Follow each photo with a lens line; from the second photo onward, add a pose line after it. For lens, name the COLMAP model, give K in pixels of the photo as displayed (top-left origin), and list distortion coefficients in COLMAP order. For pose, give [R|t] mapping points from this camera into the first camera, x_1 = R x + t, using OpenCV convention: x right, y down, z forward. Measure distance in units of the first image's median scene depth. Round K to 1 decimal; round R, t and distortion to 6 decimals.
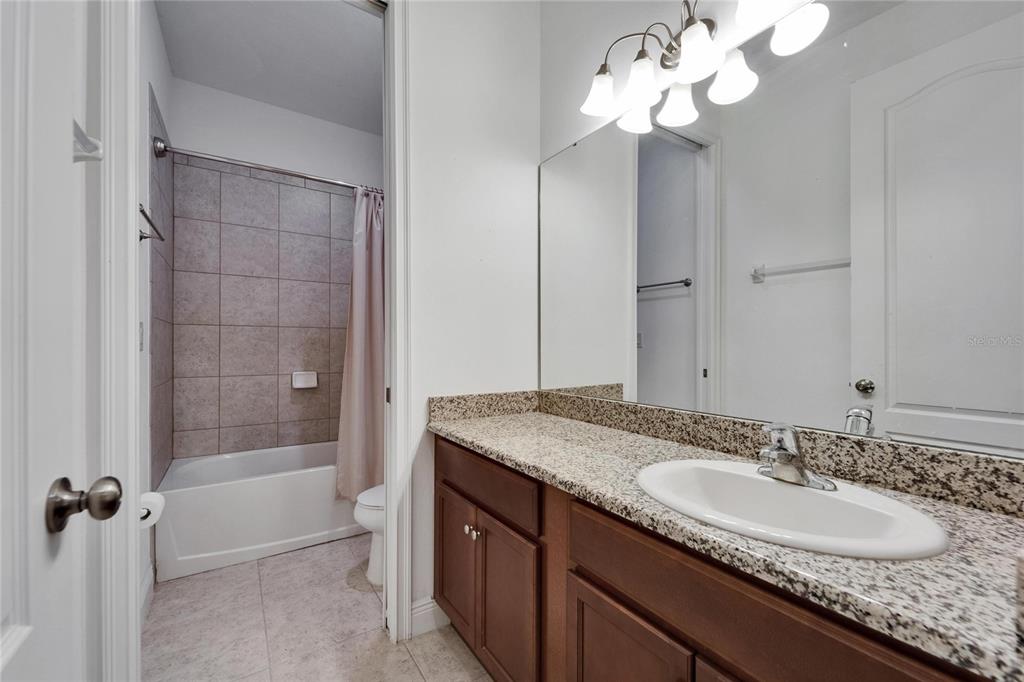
lens RADIAL K [[420.2, 0, 512.7], [0, 420.2, 343.1], [0, 0, 1]] dist [0.004393, -0.002103]
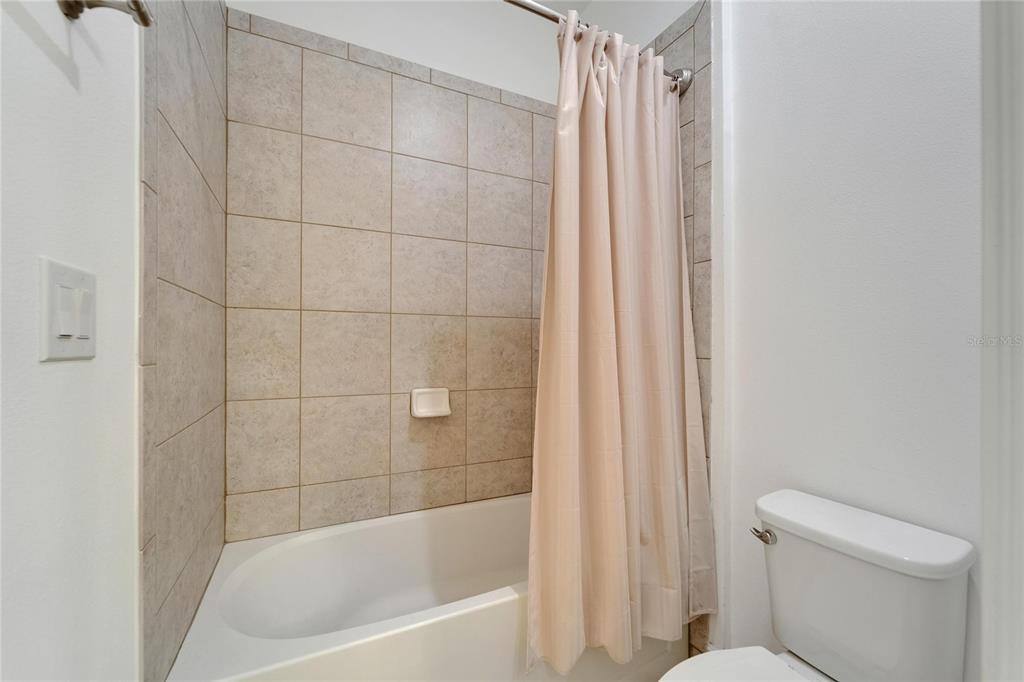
lens RADIAL K [[420.2, 0, 512.5], [0, 420.2, 341.9], [0, 0, 1]] dist [0.004393, -0.002103]
pose [[0.990911, 0.000574, -0.134520, -0.317436], [-0.000671, 1.000000, -0.000677, 0.001965], [0.134519, 0.000761, 0.990911, 0.448749]]
